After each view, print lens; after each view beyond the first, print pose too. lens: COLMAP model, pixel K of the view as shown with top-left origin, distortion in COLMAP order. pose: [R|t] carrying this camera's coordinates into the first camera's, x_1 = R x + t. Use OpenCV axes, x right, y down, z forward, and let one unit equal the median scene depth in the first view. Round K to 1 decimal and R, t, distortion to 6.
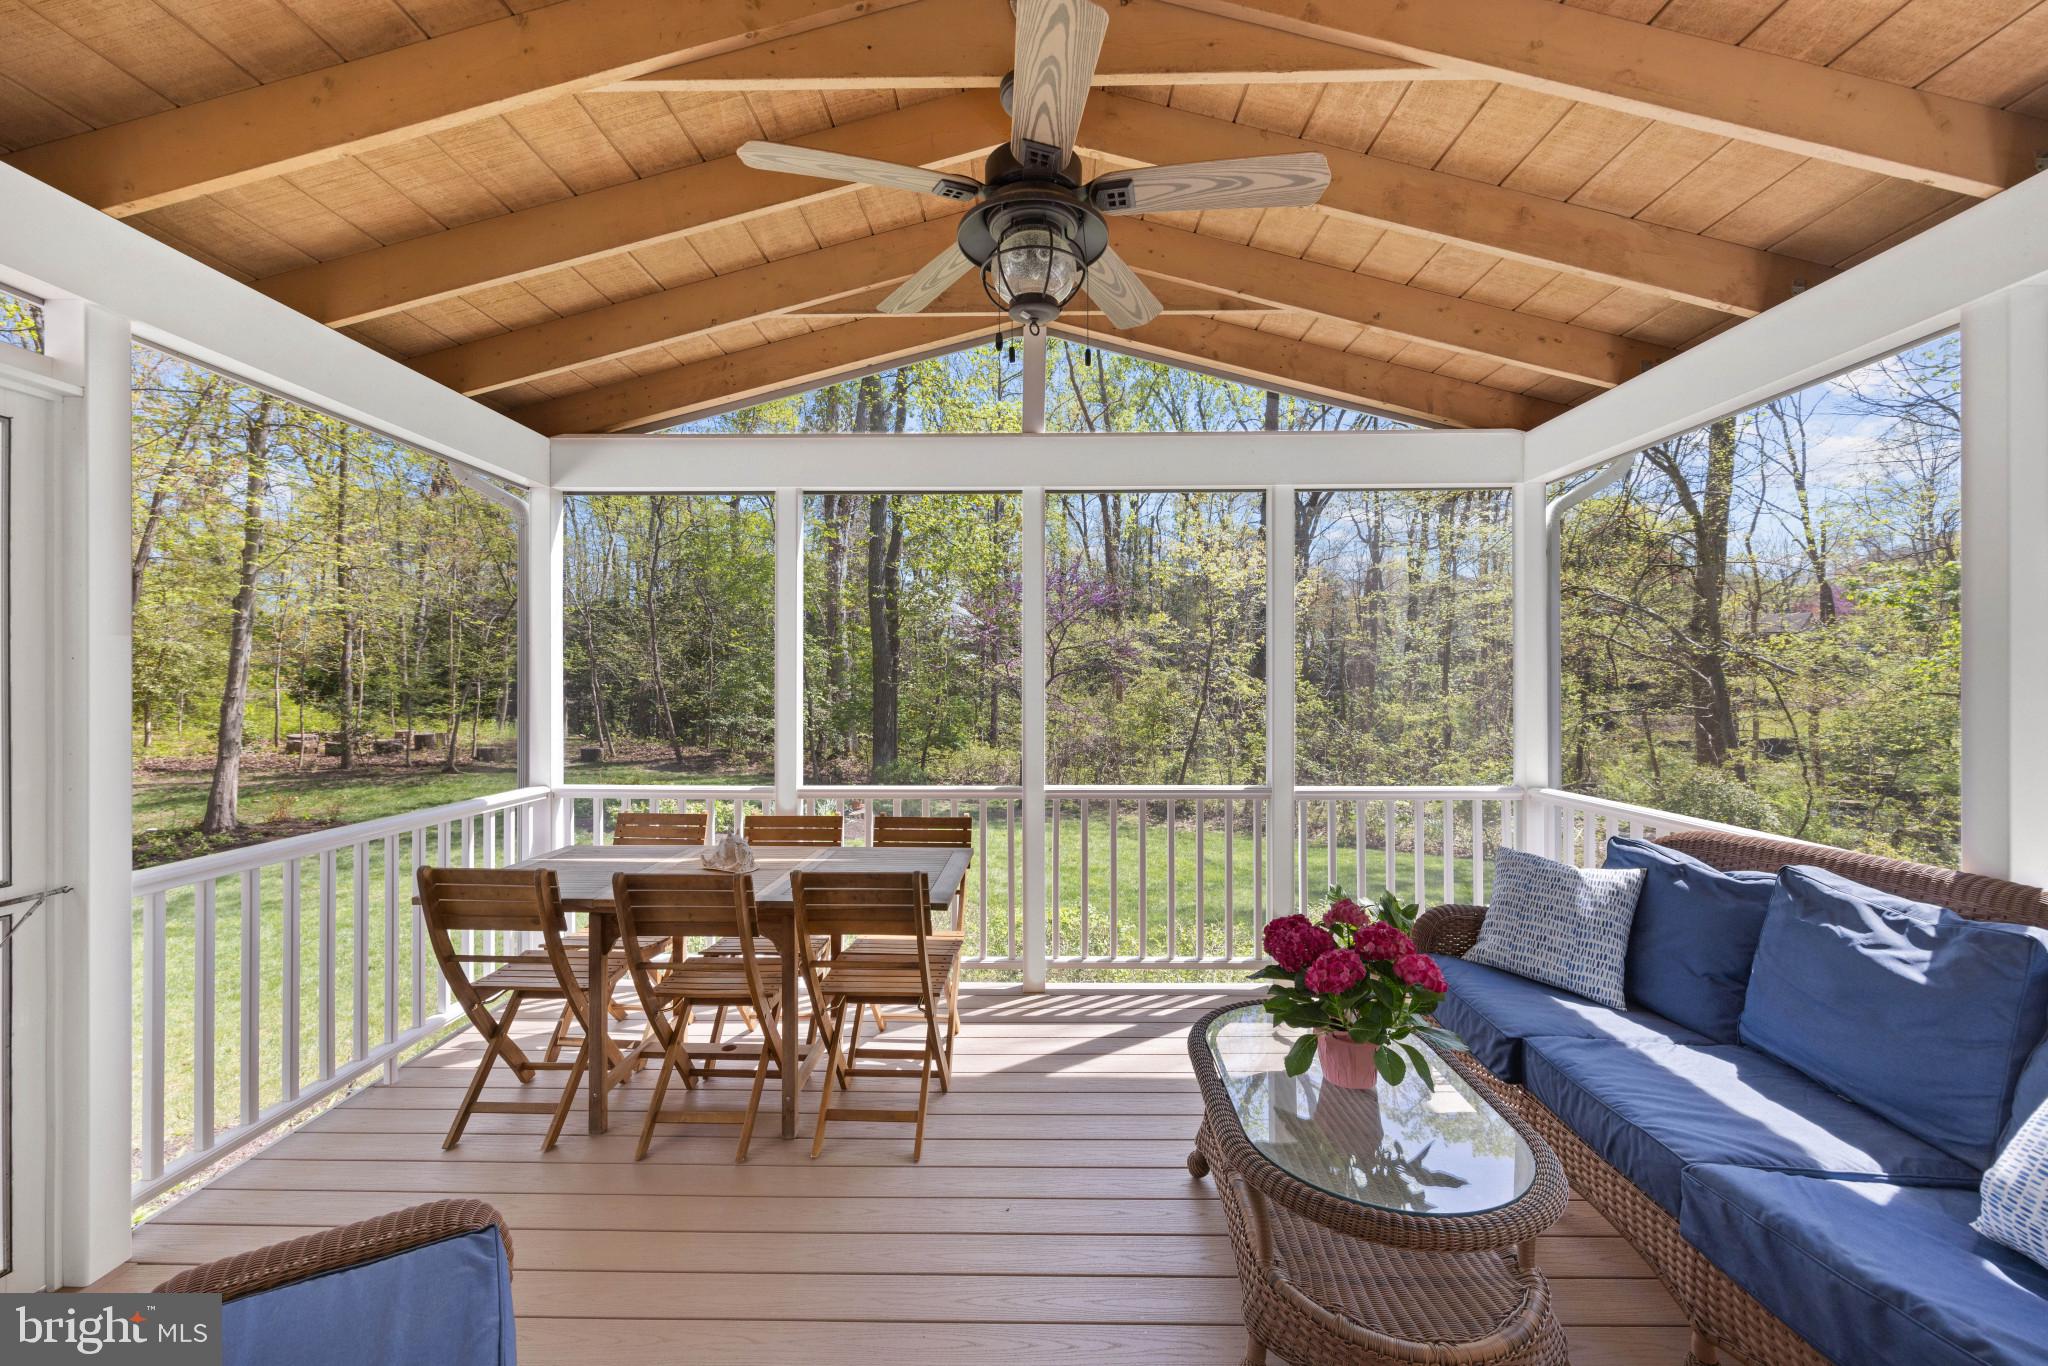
lens RADIAL K [[831.0, 0, 1021.9], [0, 831.0, 679.1], [0, 0, 1]] dist [-0.002293, 0.000162]
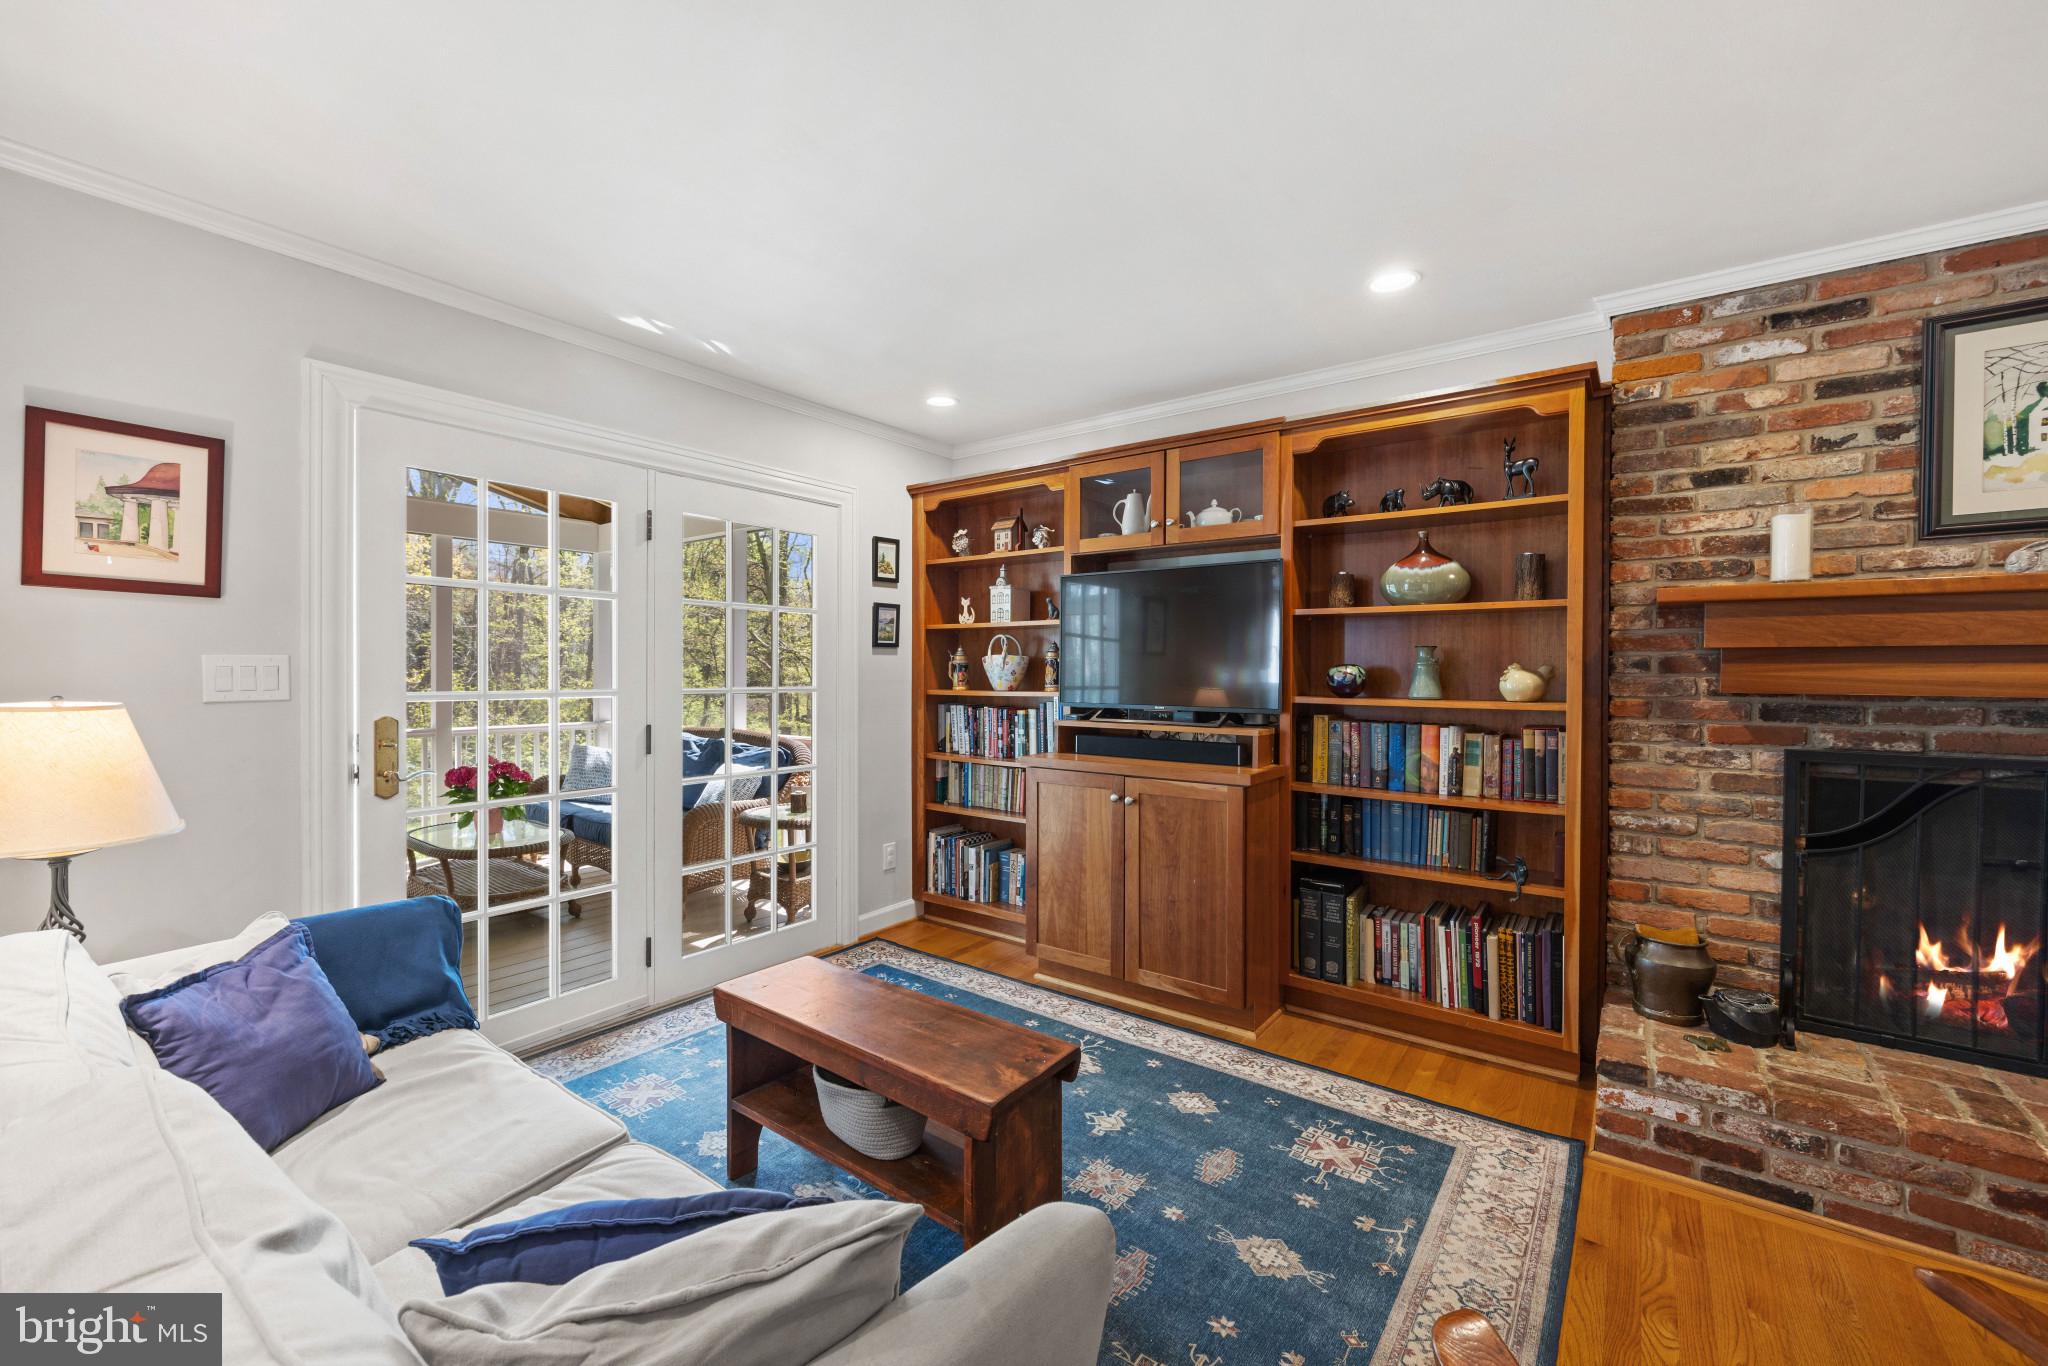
lens RADIAL K [[831.0, 0, 1018.0], [0, 831.0, 679.0], [0, 0, 1]] dist [-0.002293, 0.000162]
pose [[0.591259, -0.003399, 0.806474, -0.063124], [-0.007268, 0.999928, 0.009543, 0.002397], [-0.806449, -0.011504, 0.591192, -0.161309]]
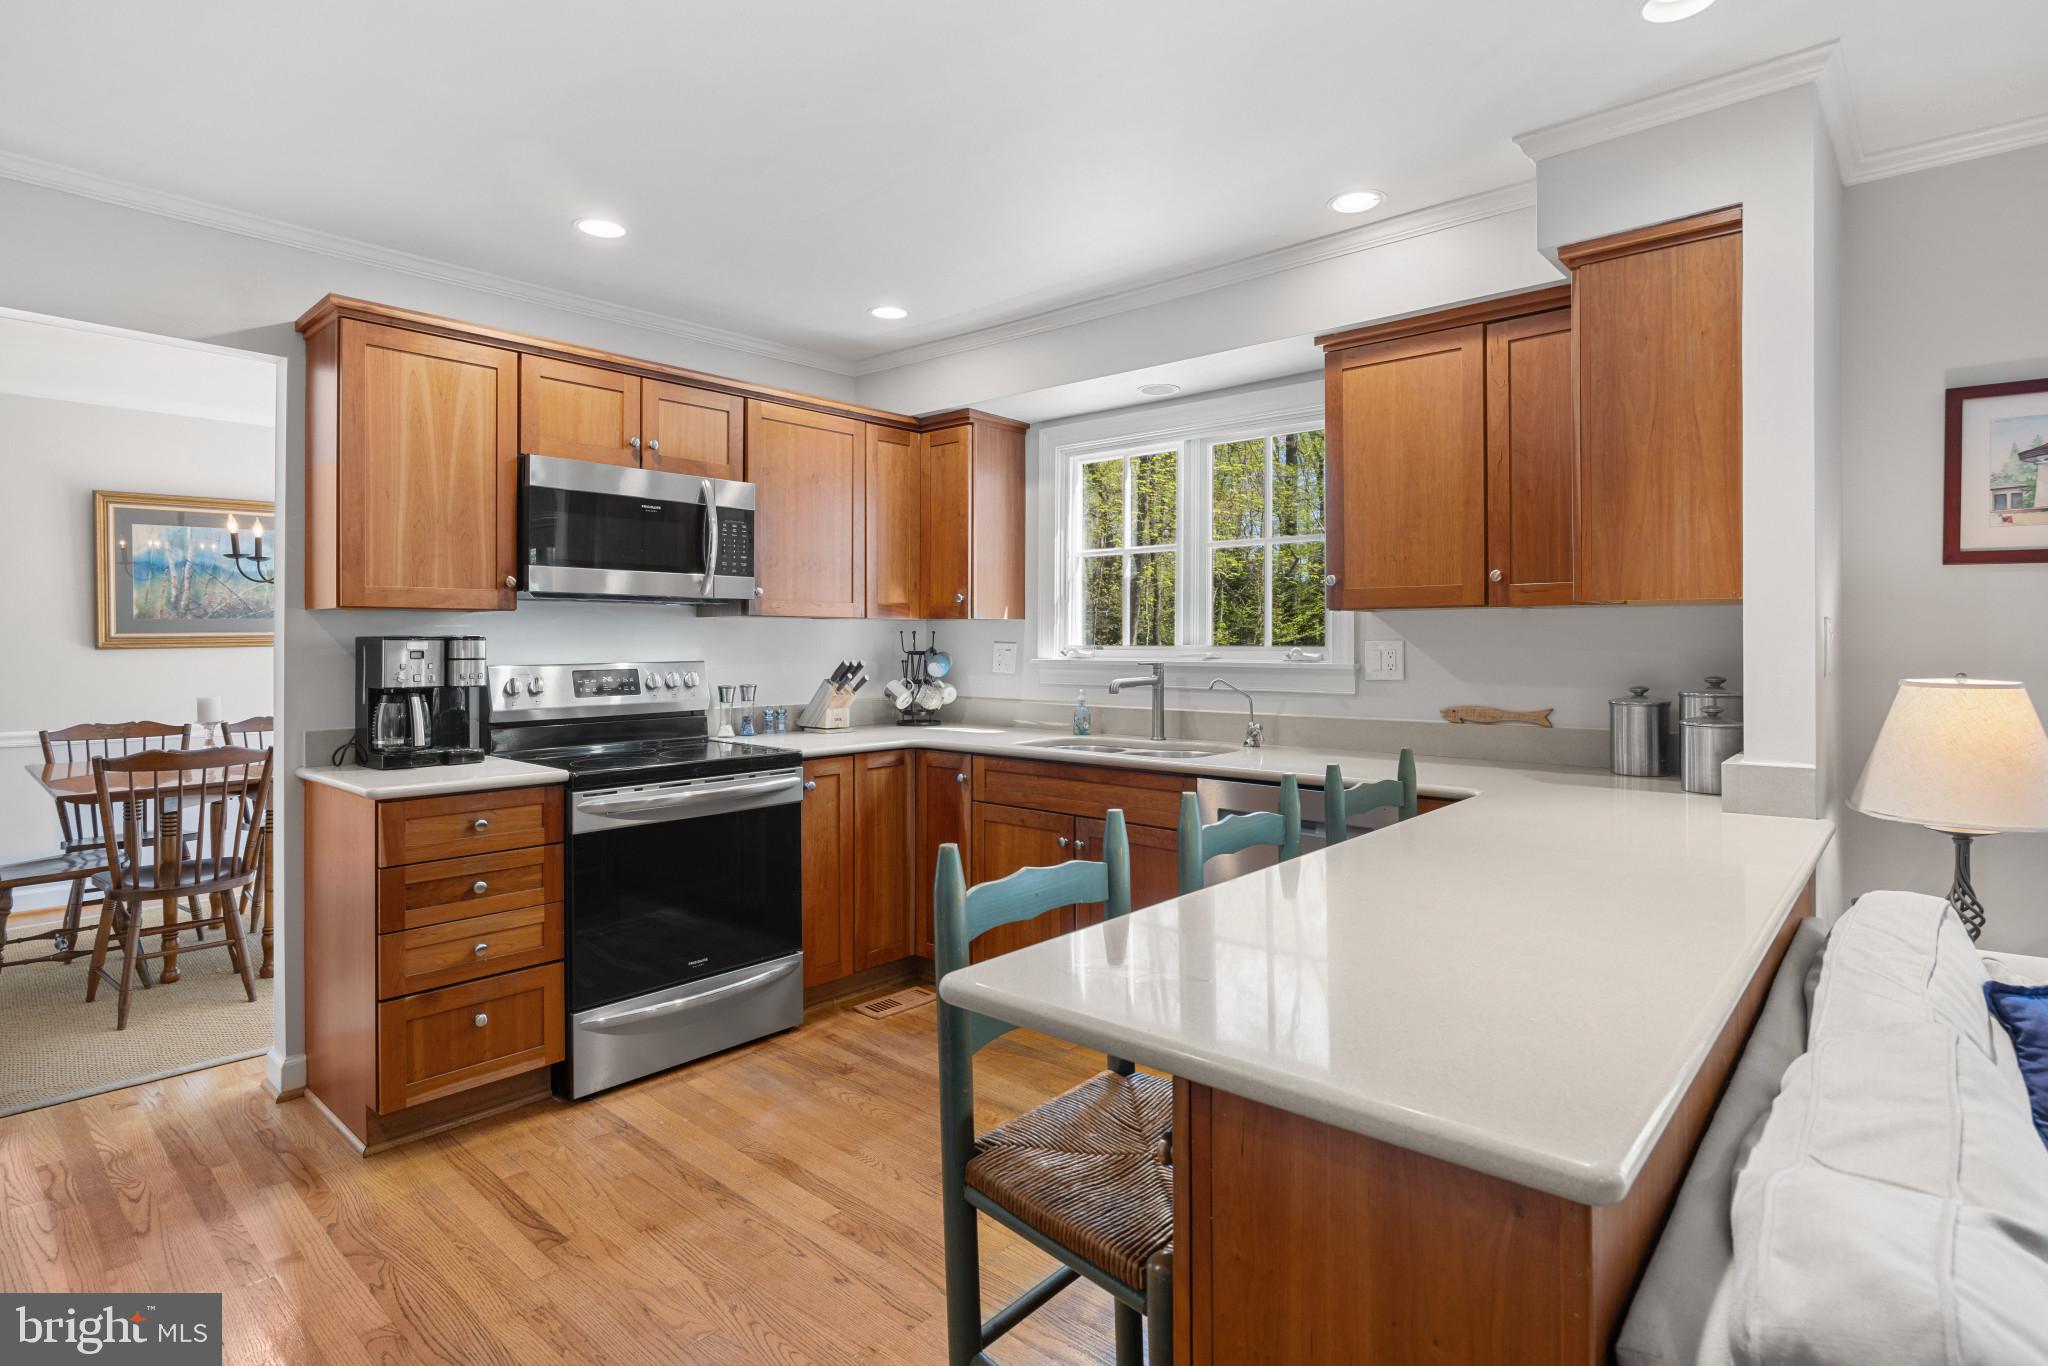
lens RADIAL K [[1032.6, 0, 1031.1], [0, 1032.6, 637.1], [0, 0, 1]] dist [-0.005734, -0.000745]
pose [[0.757490, -0.000777, -0.652847, -0.055191], [-0.002010, 0.999992, -0.003521, 0.002532], [0.652844, 0.003979, 0.757482, -0.176881]]
